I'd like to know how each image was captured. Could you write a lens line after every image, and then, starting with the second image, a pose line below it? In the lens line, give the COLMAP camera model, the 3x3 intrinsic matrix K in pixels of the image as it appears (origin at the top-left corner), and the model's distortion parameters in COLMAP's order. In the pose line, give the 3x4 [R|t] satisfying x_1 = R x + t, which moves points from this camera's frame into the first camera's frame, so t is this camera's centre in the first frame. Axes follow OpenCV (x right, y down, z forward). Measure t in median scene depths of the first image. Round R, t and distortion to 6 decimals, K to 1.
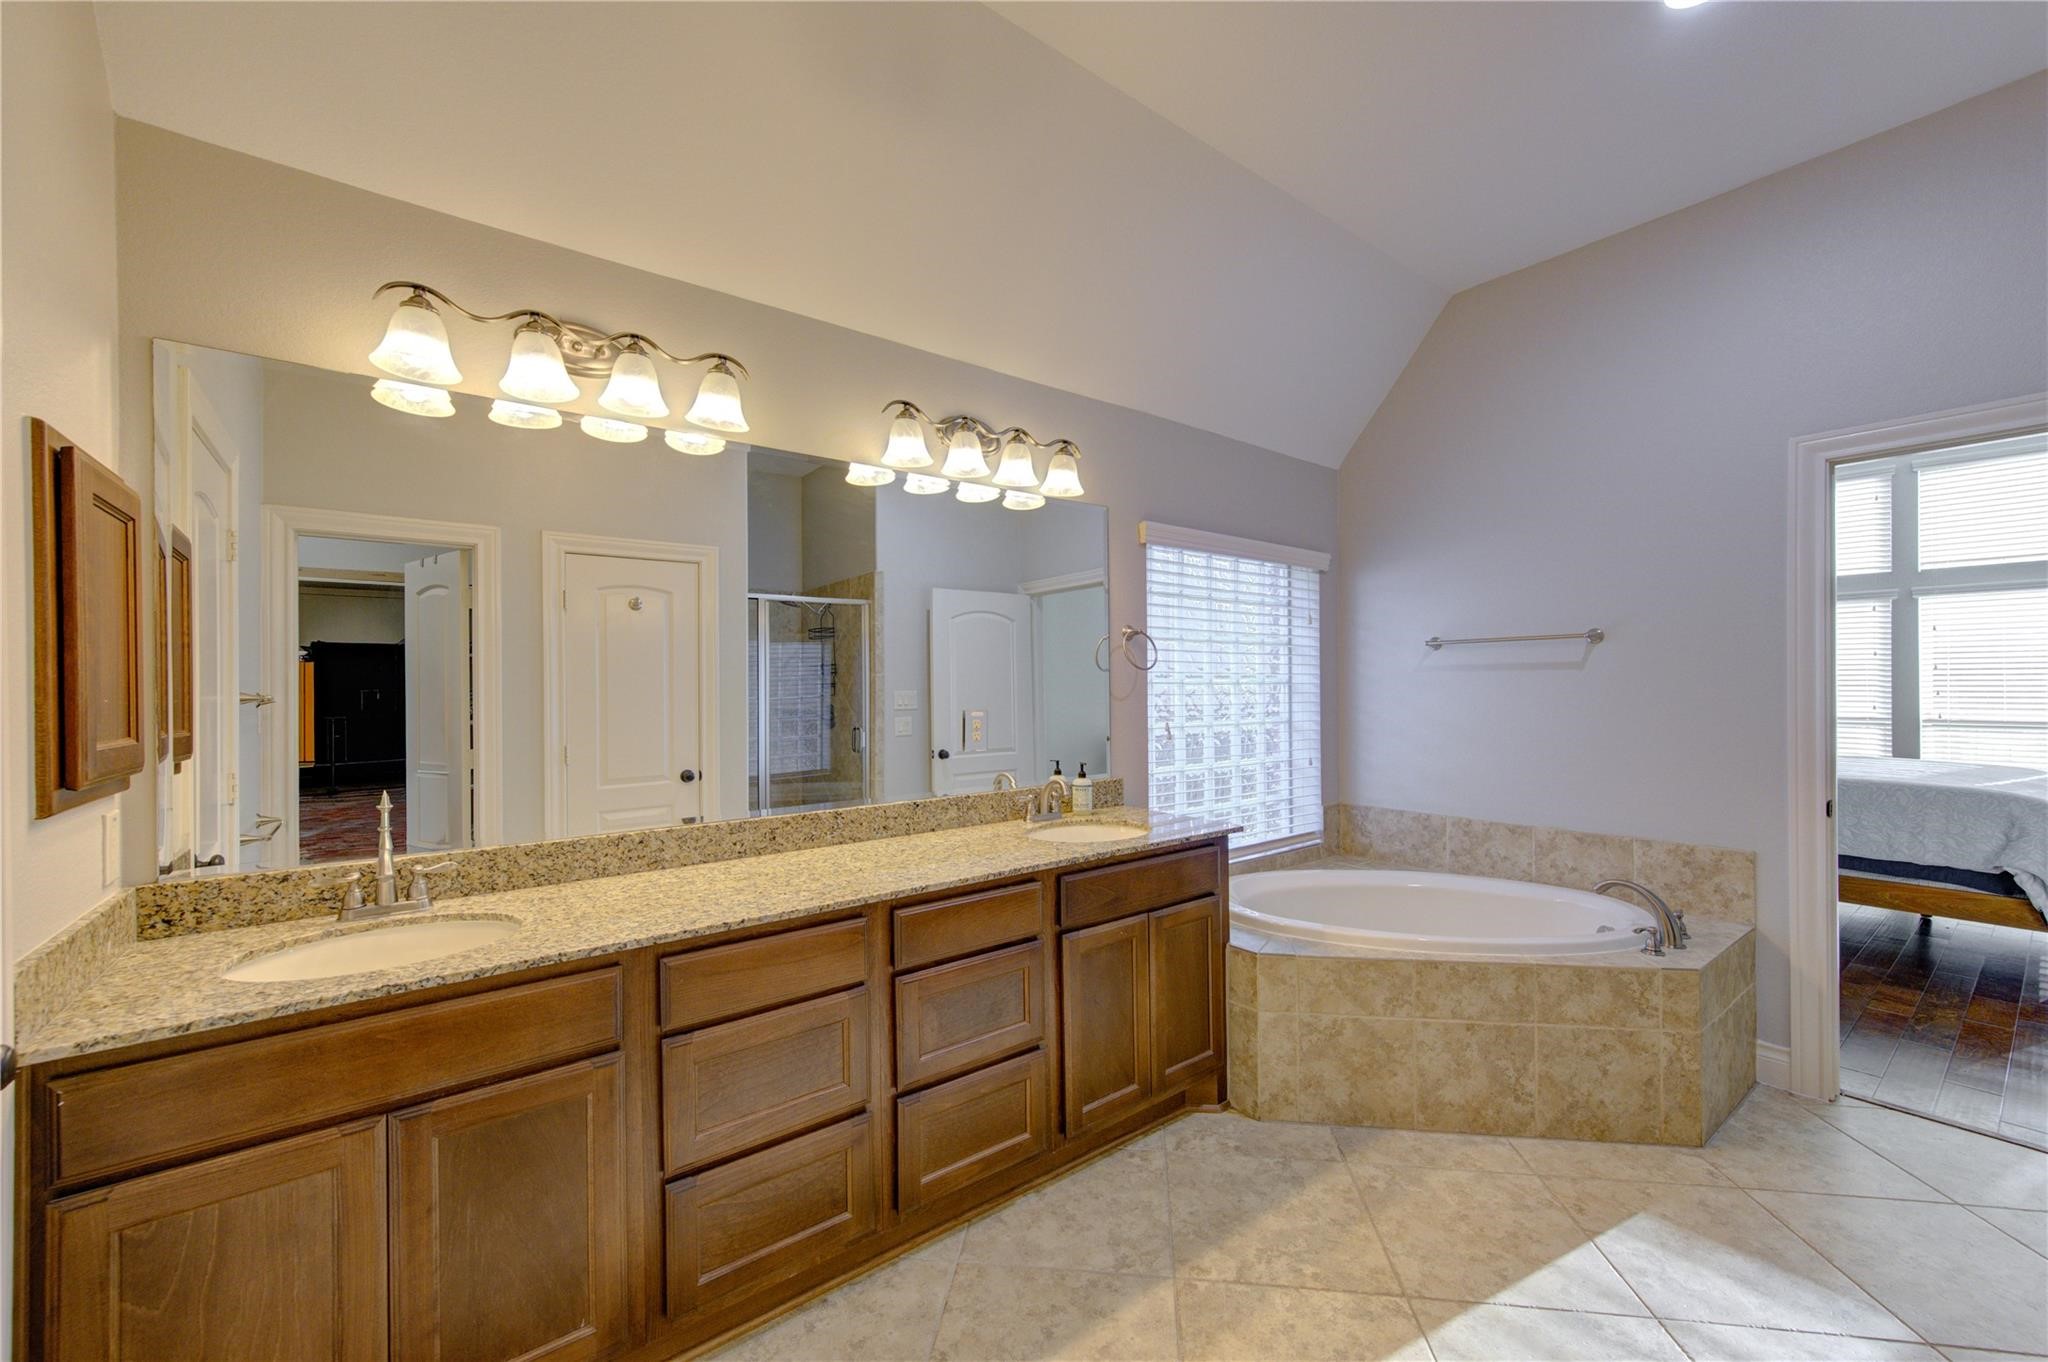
lens RADIAL K [[803.9, 0, 1014.3], [0, 803.9, 687.4], [0, 0, 1]] dist [0.002375, 0.000221]
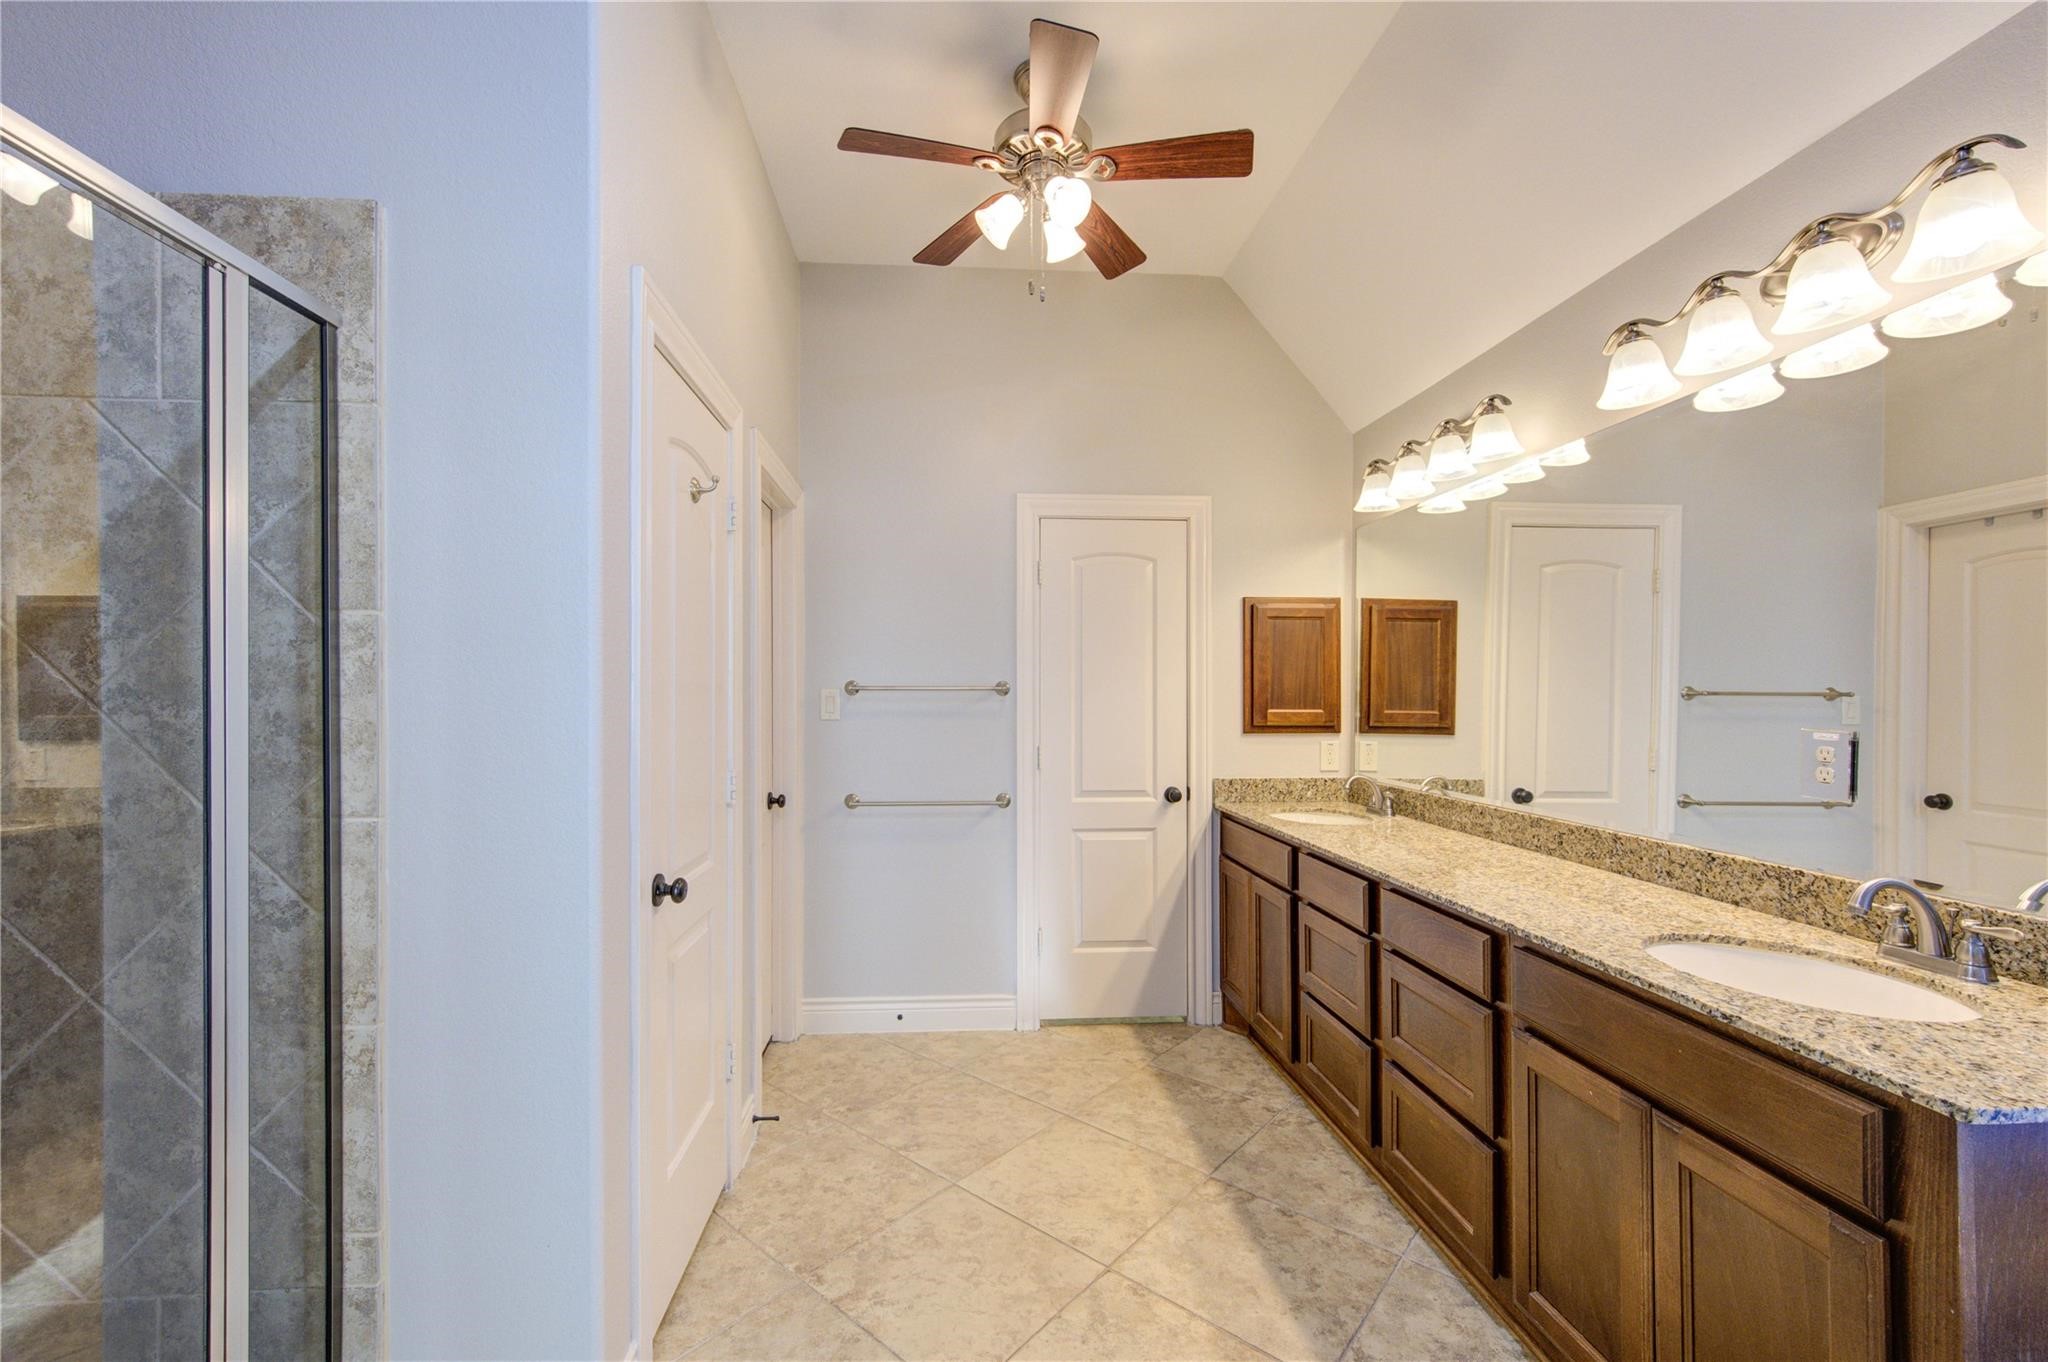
lens RADIAL K [[803.9, 0, 1012.4], [0, 803.9, 685.1], [0, 0, 1]] dist [0.002375, 0.000221]
pose [[-0.530687, 0.003310, -0.847562, 0.900335], [0.010801, 0.999938, -0.002858, -0.010134], [0.847499, -0.010672, -0.530689, 0.966497]]
